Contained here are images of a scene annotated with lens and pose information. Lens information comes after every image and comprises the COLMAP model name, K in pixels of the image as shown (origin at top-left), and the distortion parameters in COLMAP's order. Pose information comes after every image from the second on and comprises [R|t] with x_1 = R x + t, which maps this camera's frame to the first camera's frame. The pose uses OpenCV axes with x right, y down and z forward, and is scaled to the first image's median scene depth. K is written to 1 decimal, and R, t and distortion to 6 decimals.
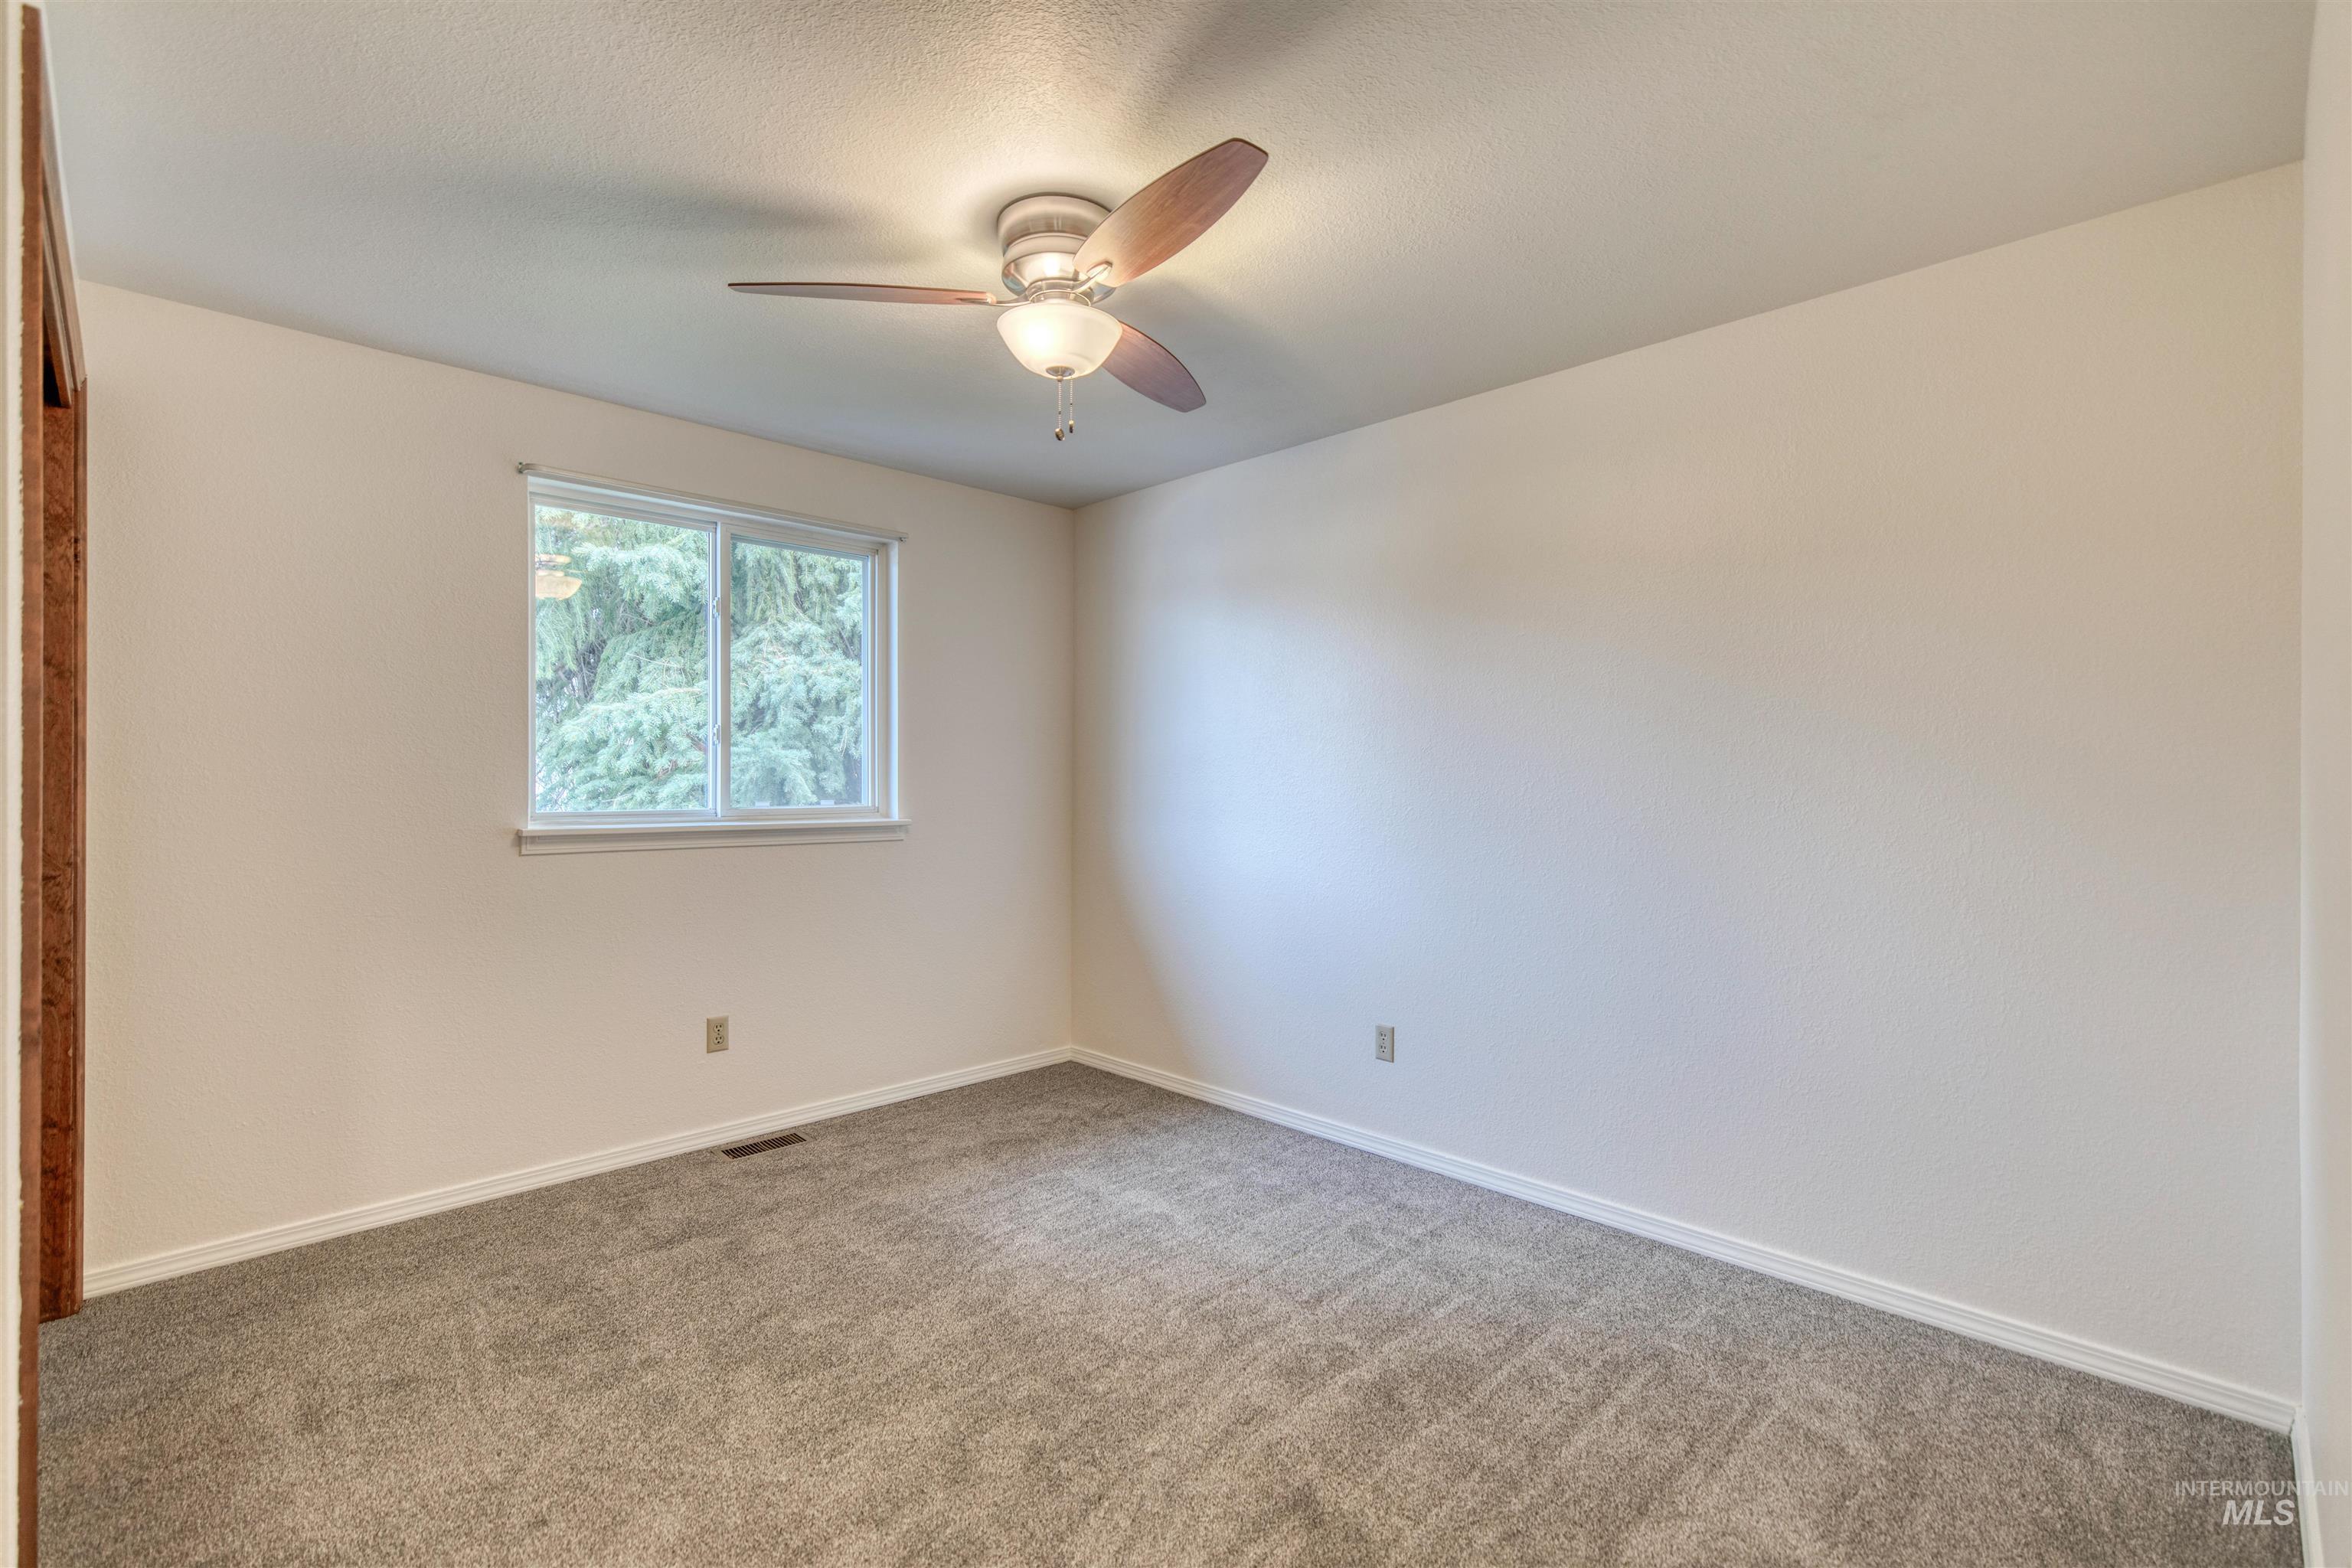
lens RADIAL K [[1047.8, 0, 1174.0], [0, 1047.8, 745.1], [0, 0, 1]] dist [0.001006, -0.000010]
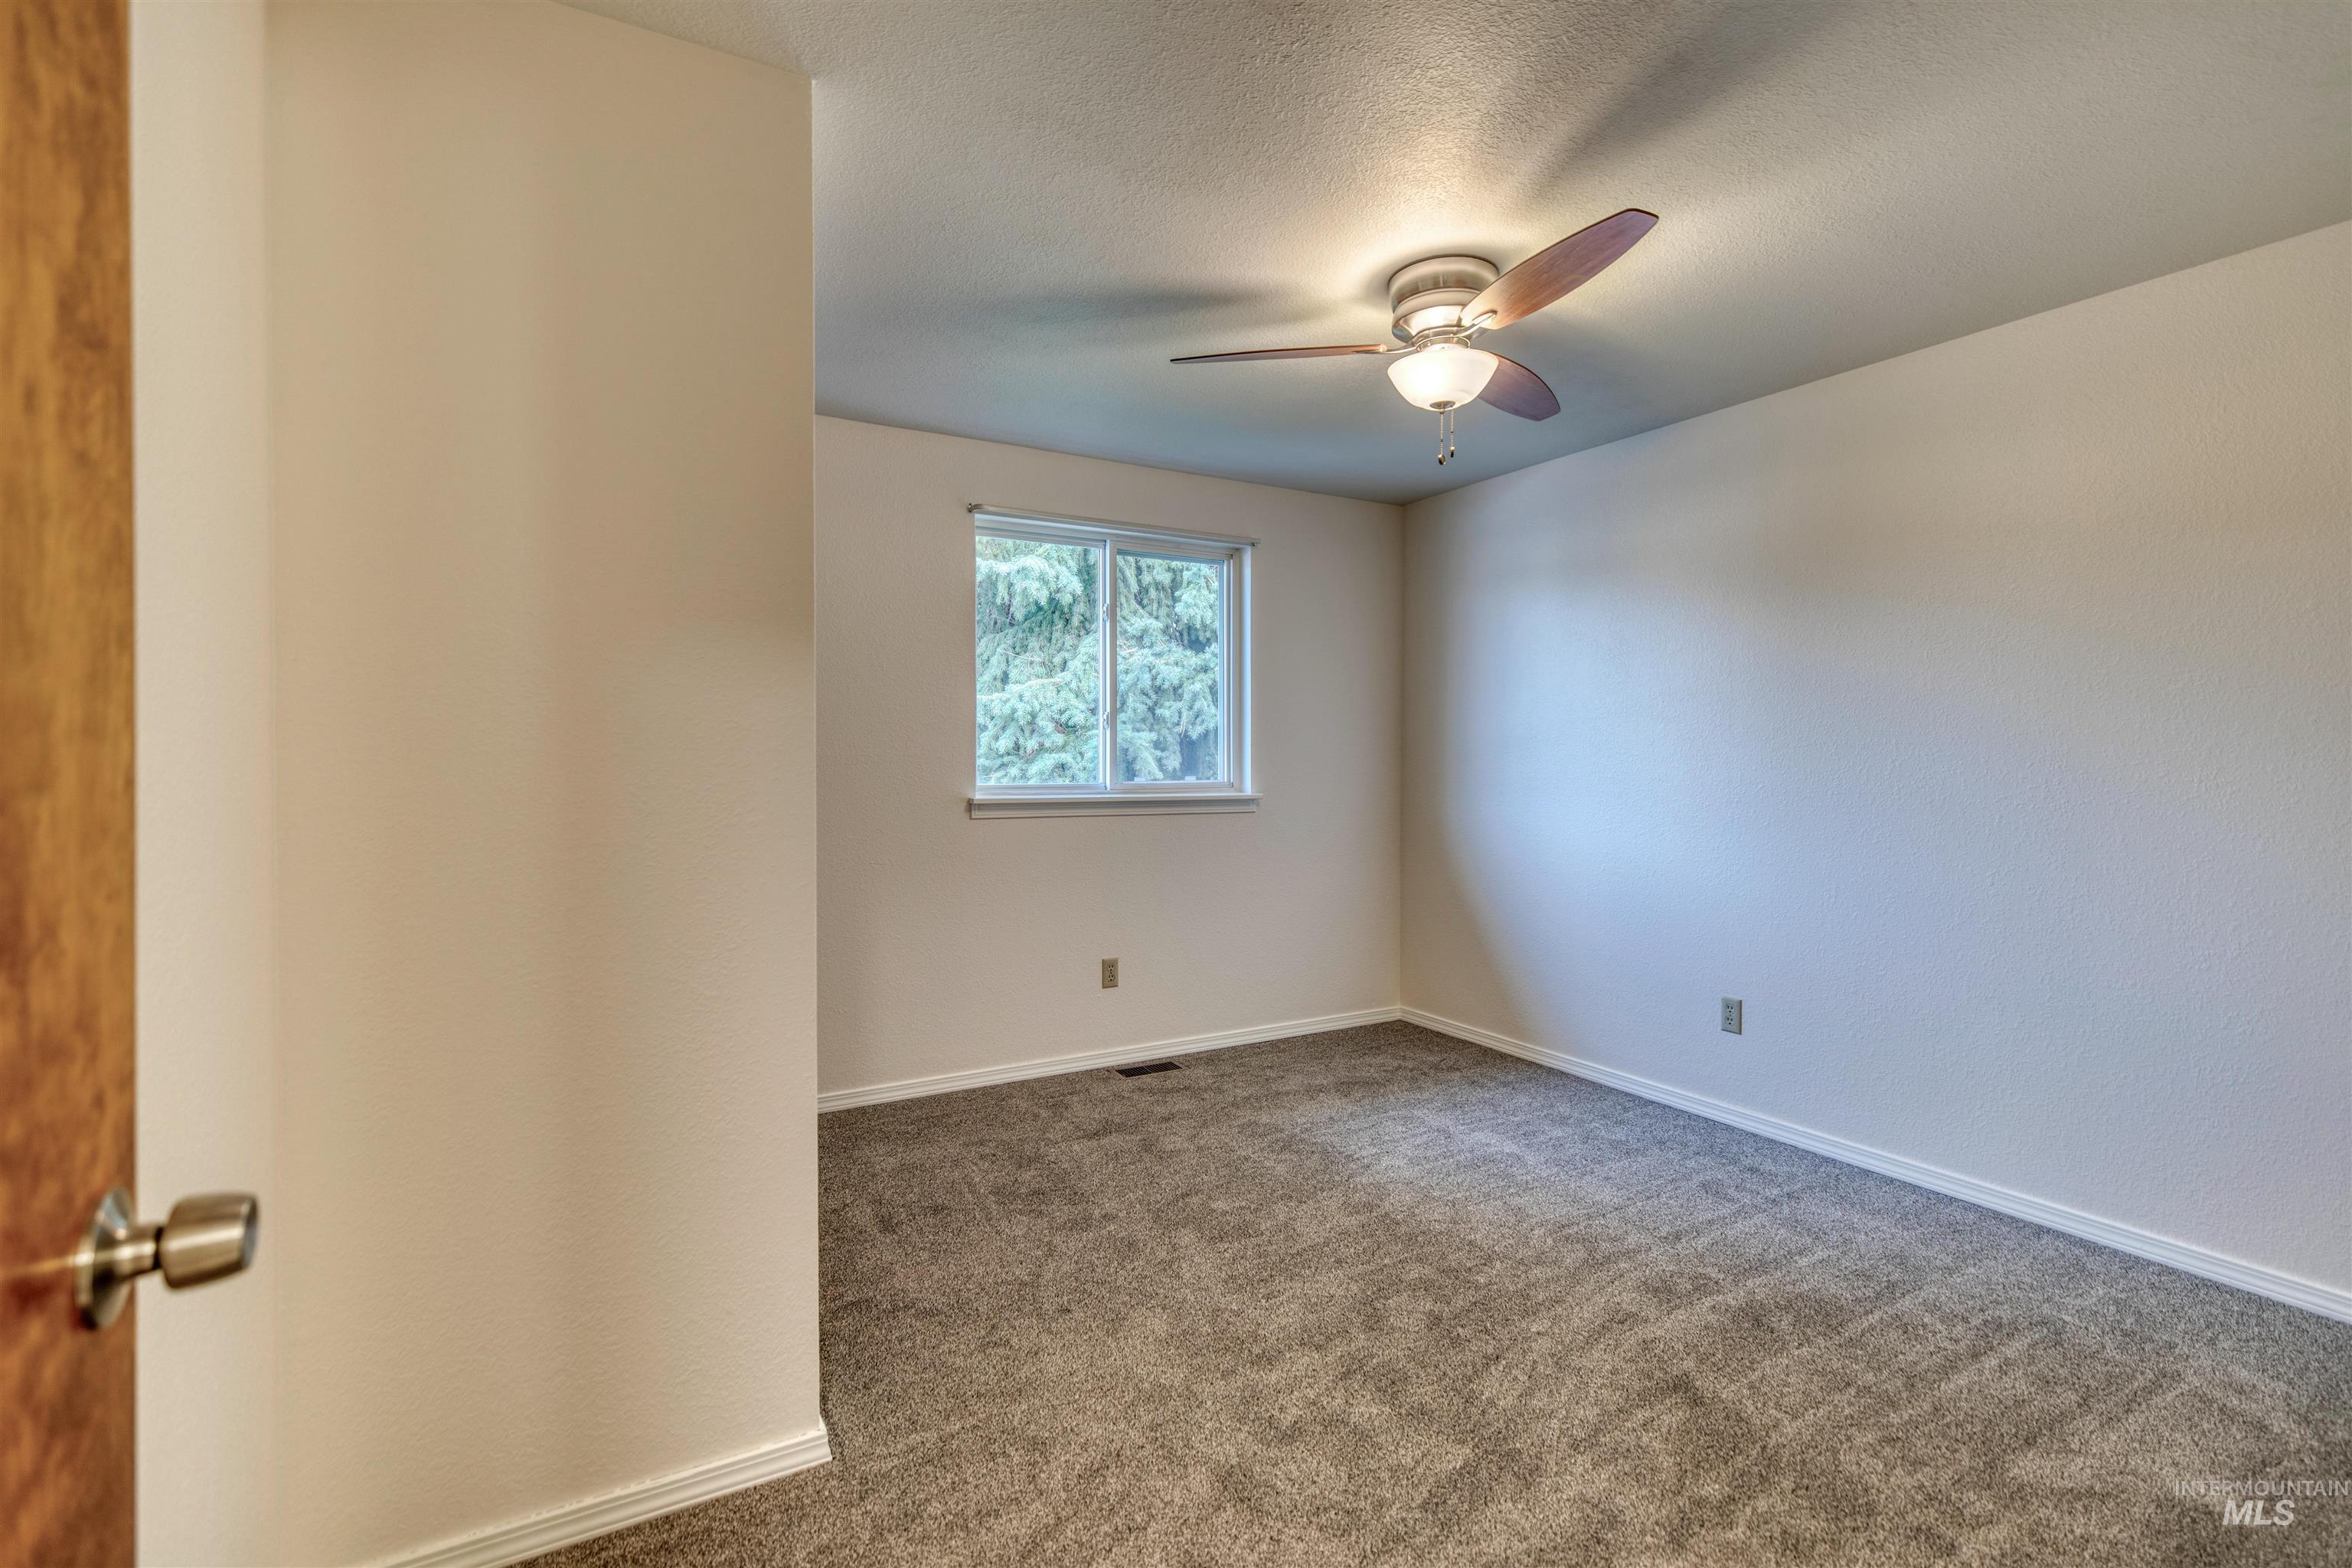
lens RADIAL K [[1047.8, 0, 1174.0], [0, 1047.8, 745.1], [0, 0, 1]] dist [0.001006, -0.000010]
pose [[0.966446, -0.003133, -0.256852, -0.090108], [0.008228, 0.999790, 0.018765, -0.005347], [0.256740, -0.020249, 0.966268, -0.182408]]
